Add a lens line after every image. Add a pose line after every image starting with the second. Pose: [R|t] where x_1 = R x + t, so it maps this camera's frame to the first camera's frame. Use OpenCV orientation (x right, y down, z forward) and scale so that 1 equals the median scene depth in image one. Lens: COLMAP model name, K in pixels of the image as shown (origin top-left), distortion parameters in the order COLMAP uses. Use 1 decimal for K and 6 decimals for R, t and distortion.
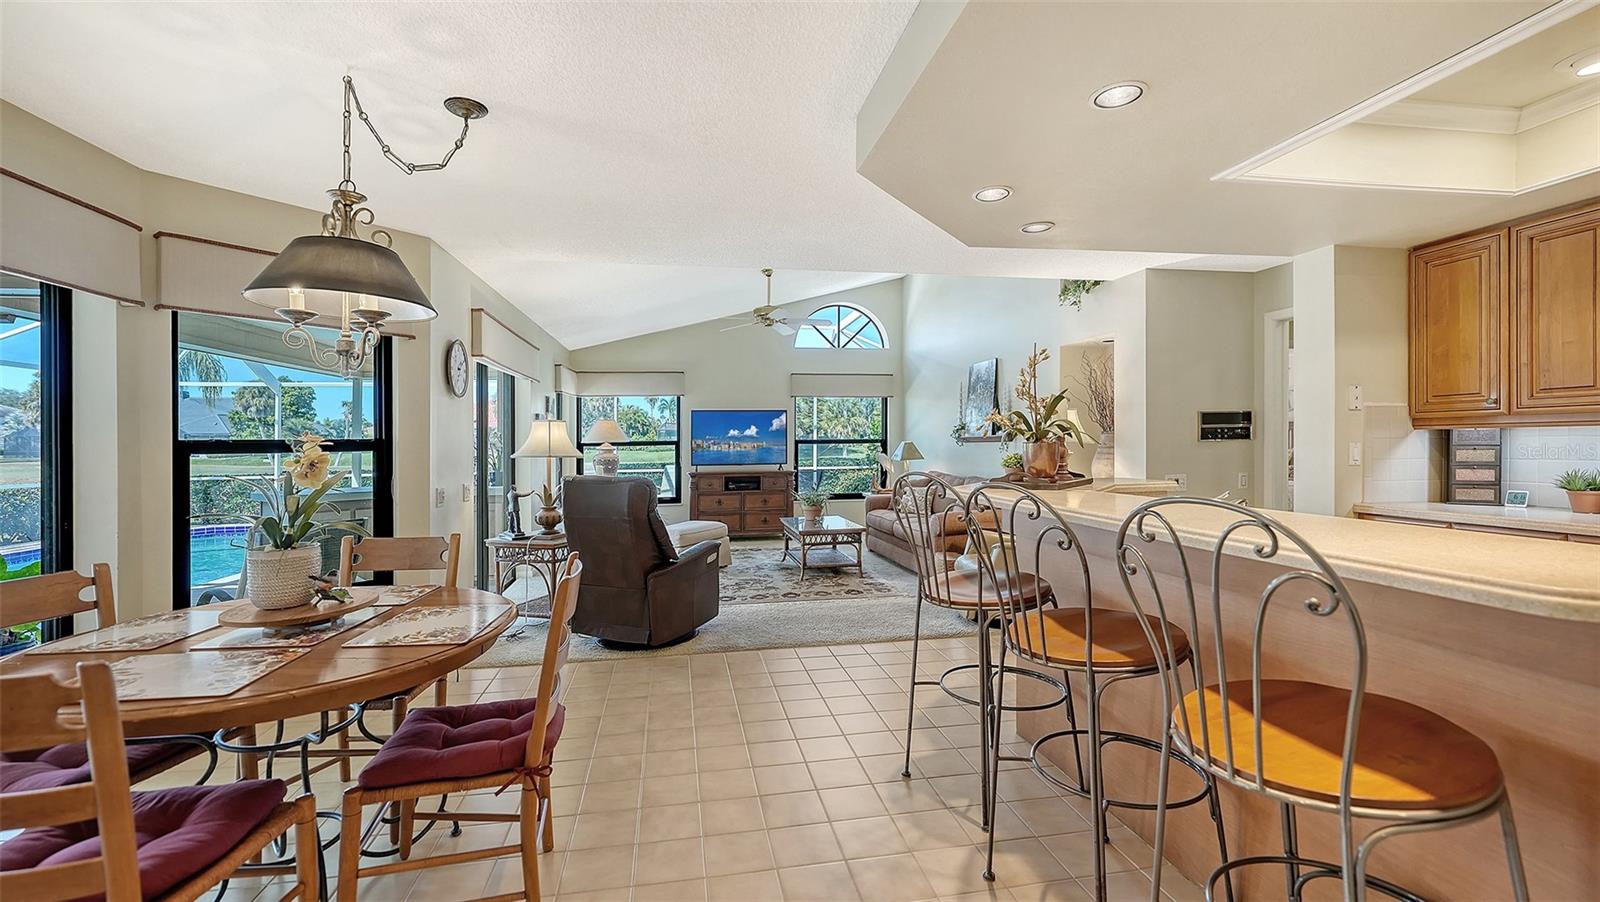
lens RADIAL K [[681.0, 0, 807.2], [0, 681.0, 439.8], [0, 0, 1]] dist [0.000857, -0.000920]
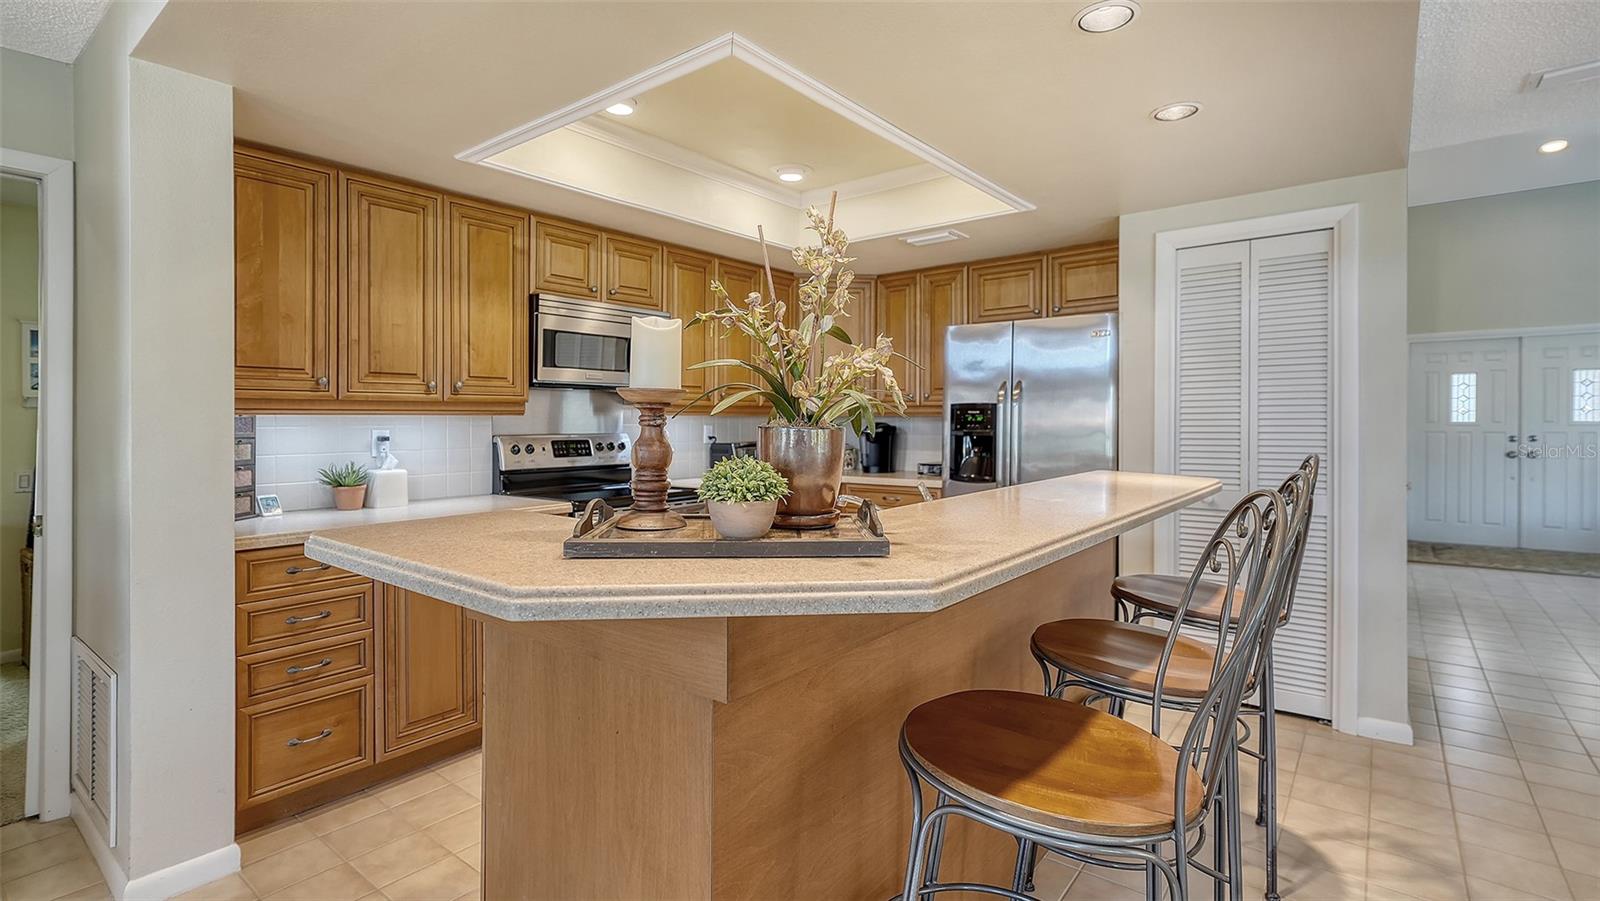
lens RADIAL K [[741.9, 0, 786.0], [0, 741.9, 429.4], [0, 0, 1]] dist [-0.007823, 0.000494]
pose [[-0.643234, 0.009431, 0.765612, 0.000843], [0.009908, 0.999943, -0.003993, 0.006768], [-0.765606, 0.005017, -0.643291, 0.866568]]
